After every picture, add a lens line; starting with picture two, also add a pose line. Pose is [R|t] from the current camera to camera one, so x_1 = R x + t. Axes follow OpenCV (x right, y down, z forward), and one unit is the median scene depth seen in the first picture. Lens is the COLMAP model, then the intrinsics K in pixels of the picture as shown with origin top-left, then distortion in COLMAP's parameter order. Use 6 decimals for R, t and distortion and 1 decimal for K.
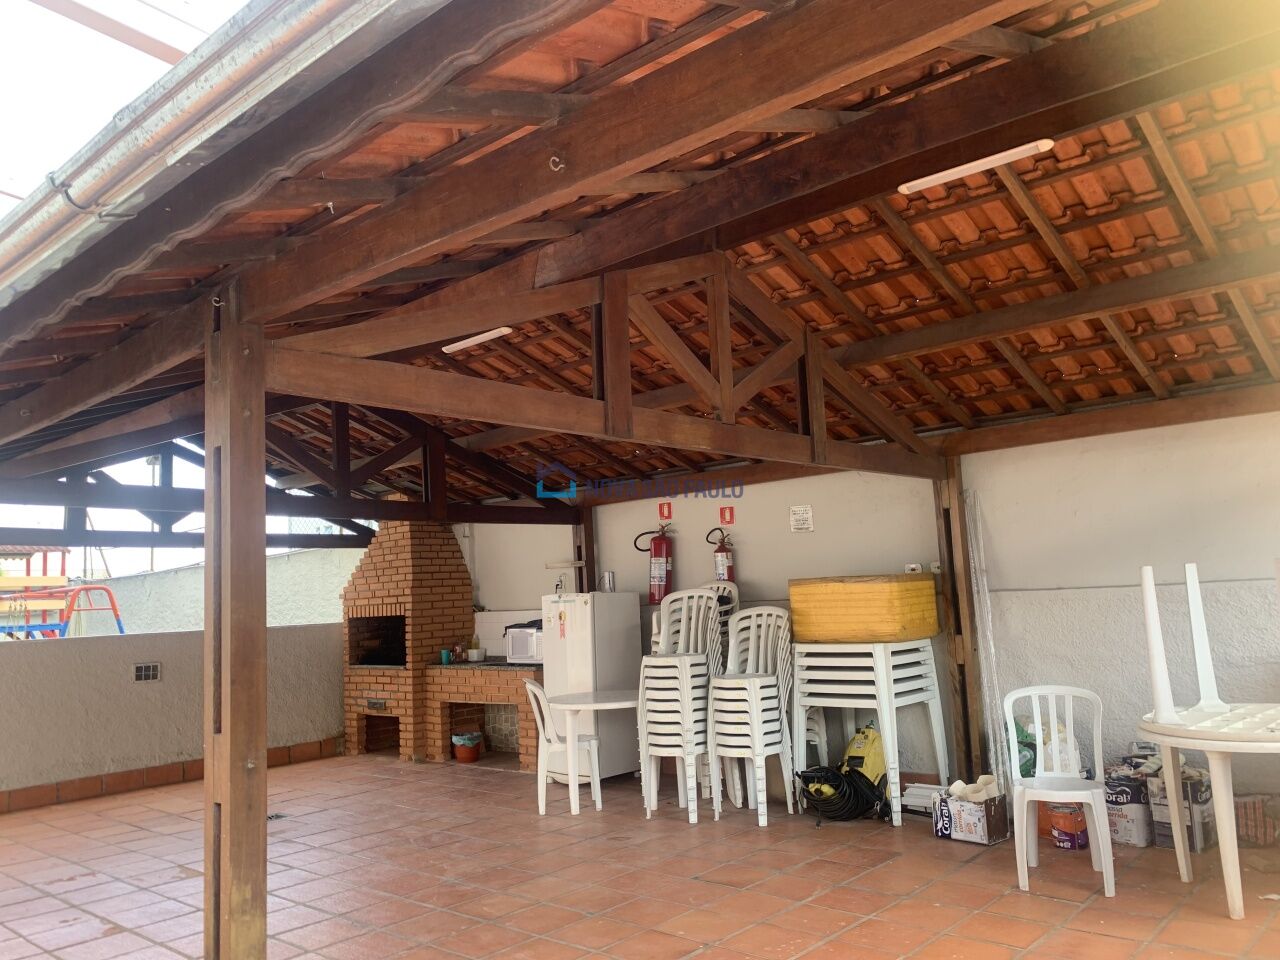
lens RADIAL K [[989.5, 0, 640.0], [0, 989.5, 480.0], [0, 0, 1]] dist [0.045980, 0.001315]
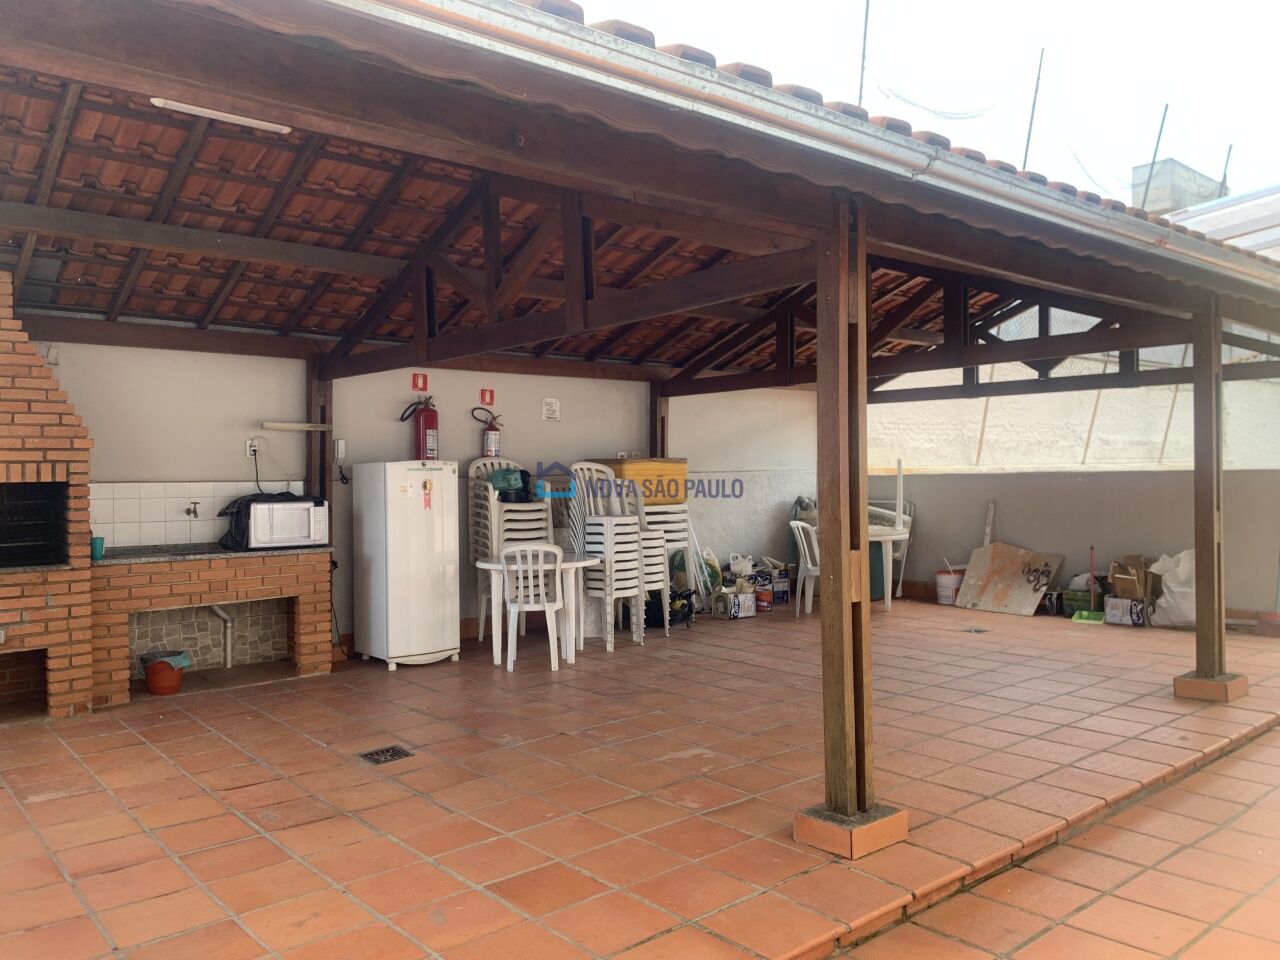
lens RADIAL K [[989.5, 0, 640.0], [0, 989.5, 480.0], [0, 0, 1]] dist [0.045980, 0.001315]
pose [[0.127988, 0.034932, 0.991160, -0.958481], [-0.112813, 0.993406, -0.020444, 0.128868], [-0.985339, -0.109199, 0.131084, 0.684670]]
